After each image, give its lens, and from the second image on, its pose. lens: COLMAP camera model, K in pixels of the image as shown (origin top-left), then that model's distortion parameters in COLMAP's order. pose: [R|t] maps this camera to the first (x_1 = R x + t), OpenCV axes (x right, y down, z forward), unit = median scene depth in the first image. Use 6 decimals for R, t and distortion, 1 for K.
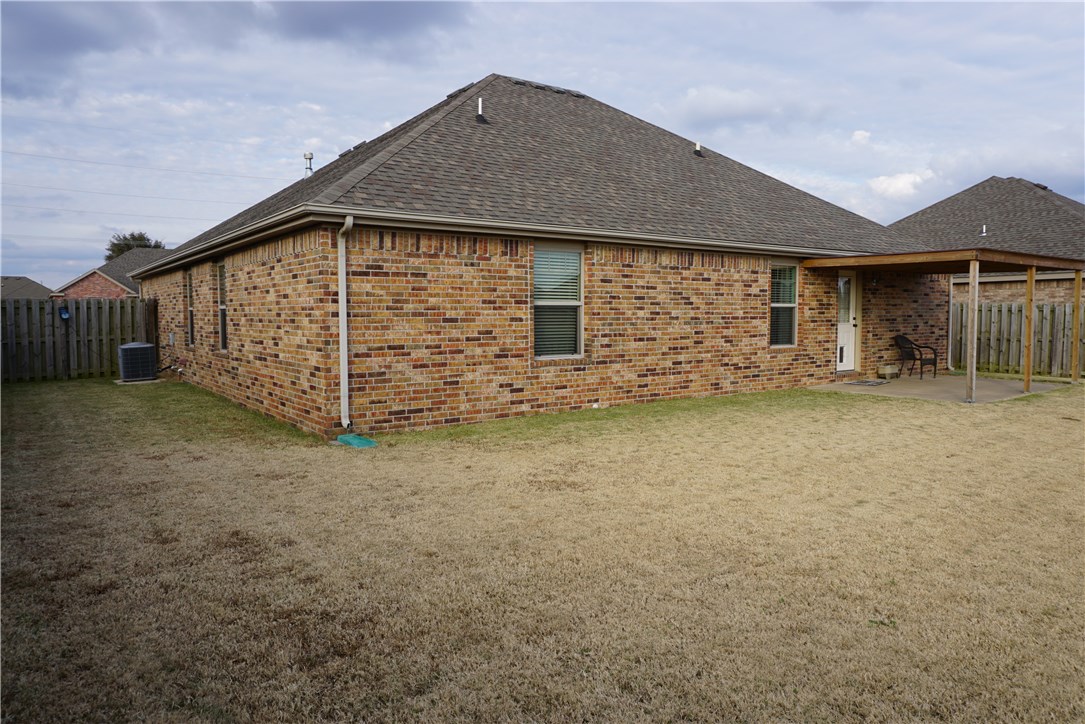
lens RADIAL K [[720.8, 0, 542.5], [0, 720.8, 362.0], [0, 0, 1]] dist [-0.057468, 0.042562]
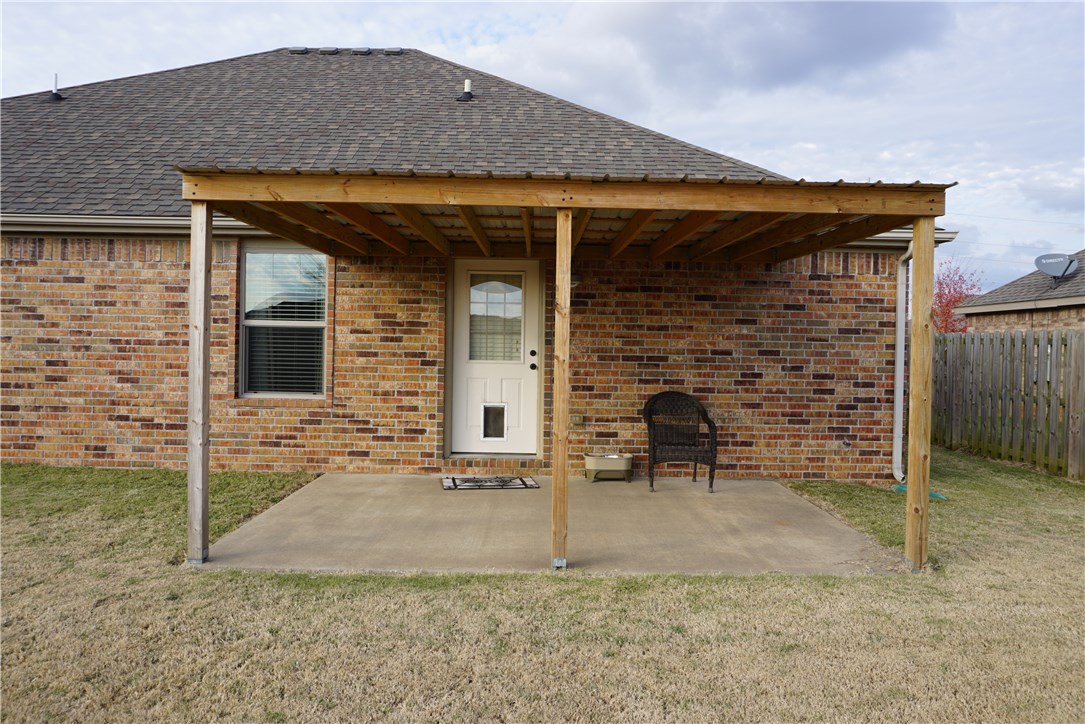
lens RADIAL K [[720.8, 0, 542.5], [0, 720.8, 362.0], [0, 0, 1]] dist [-0.057468, 0.042562]
pose [[0.813409, 0.028688, -0.580985, 0.815692], [-0.061756, 0.997397, -0.037211, -0.039630], [0.578405, 0.066147, 0.813063, 0.647698]]
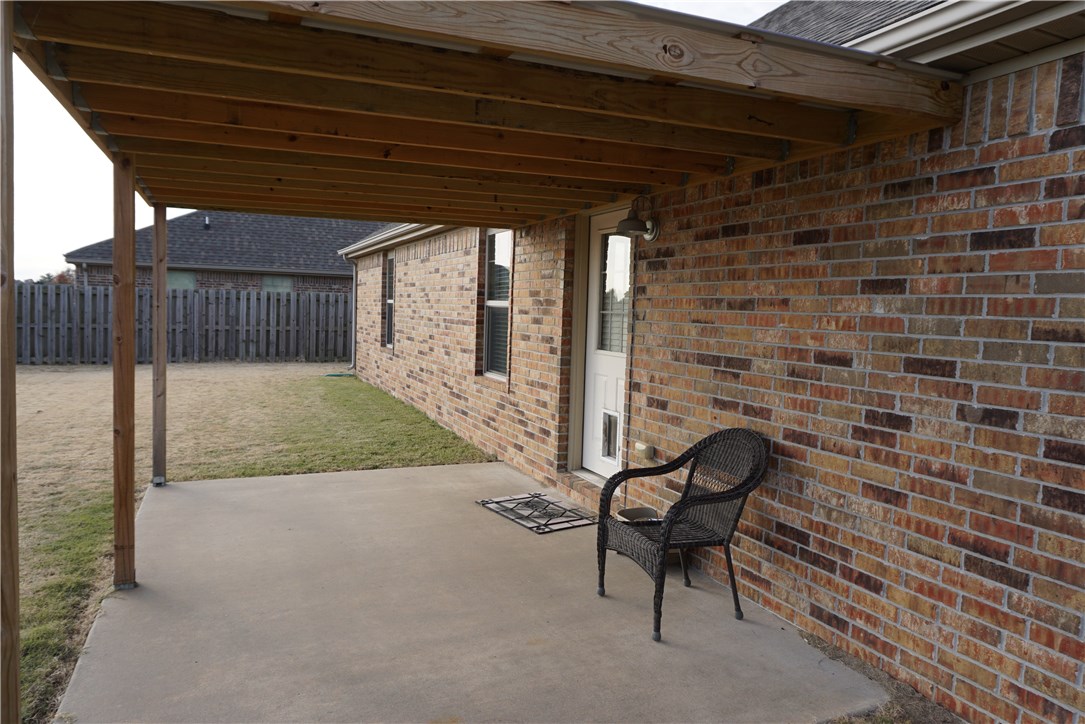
lens RADIAL K [[720.8, 0, 542.5], [0, 720.8, 362.0], [0, 0, 1]] dist [-0.057468, 0.042562]
pose [[-0.211818, 0.070524, -0.974761, 0.862324], [-0.096092, 0.991057, 0.092584, -0.087825], [0.972574, 0.113277, -0.203147, 1.130133]]
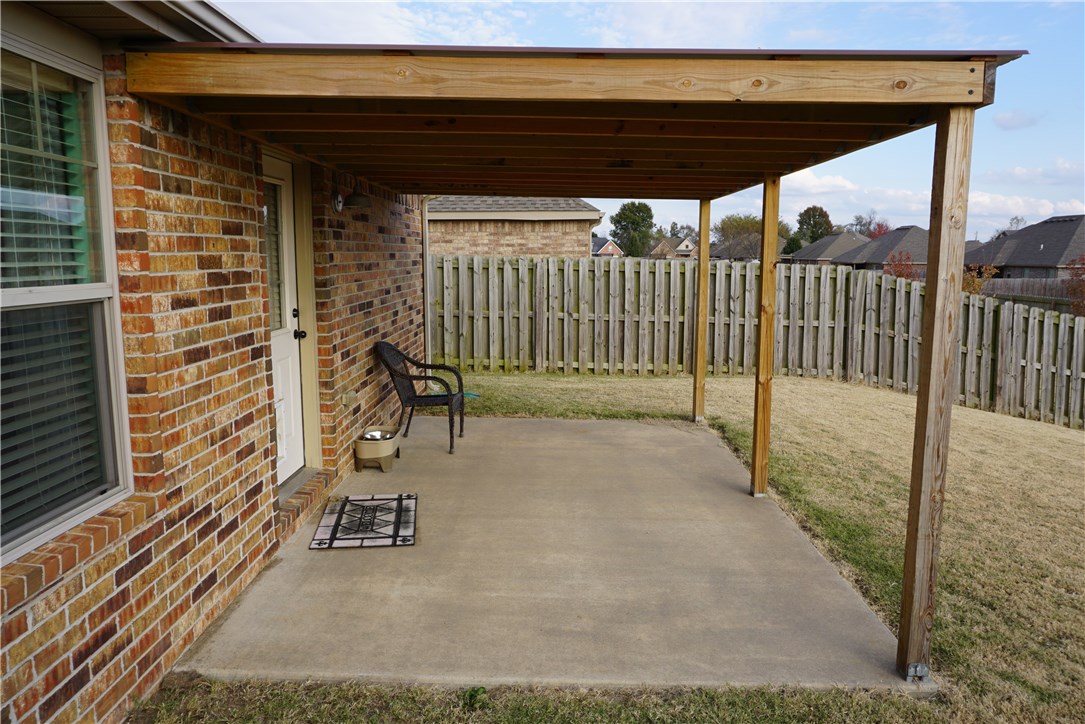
lens RADIAL K [[720.8, 0, 542.5], [0, 720.8, 362.0], [0, 0, 1]] dist [-0.057468, 0.042562]
pose [[0.598699, -0.110633, 0.793297, 0.270111], [0.044318, 0.993473, 0.105103, -0.074936], [-0.799747, -0.027767, 0.599694, 0.790272]]
